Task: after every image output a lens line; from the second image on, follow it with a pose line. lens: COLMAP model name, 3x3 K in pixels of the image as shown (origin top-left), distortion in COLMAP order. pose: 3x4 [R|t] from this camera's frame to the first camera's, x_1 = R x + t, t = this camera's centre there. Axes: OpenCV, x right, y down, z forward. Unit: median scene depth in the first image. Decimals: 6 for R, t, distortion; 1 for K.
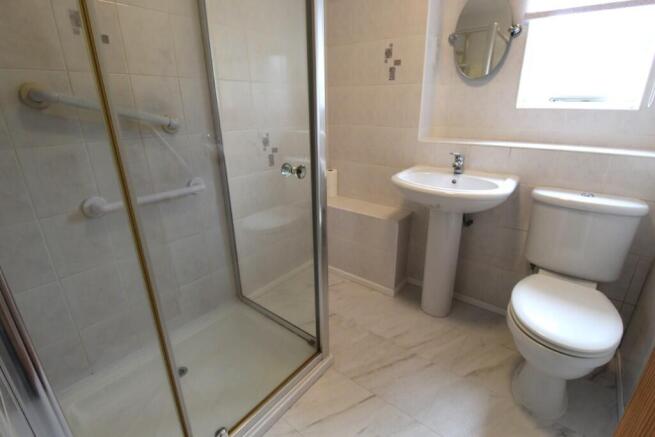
lens RADIAL K [[324.5, 0, 340.5], [0, 324.5, 216.8], [0, 0, 1]] dist [0.019439, -0.021886]
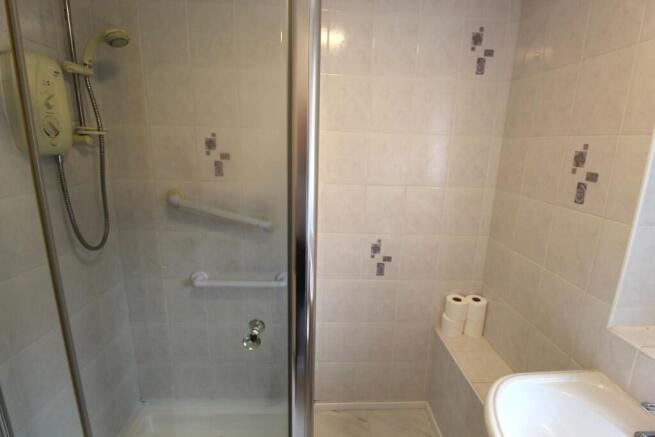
lens RADIAL K [[324.5, 0, 340.5], [0, 324.5, 216.8], [0, 0, 1]] dist [0.019439, -0.021886]
pose [[0.631866, 0.210491, -0.745948, 0.329495], [-0.275890, 0.960464, 0.037326, -0.314350], [0.724313, 0.182215, 0.664957, 0.344922]]
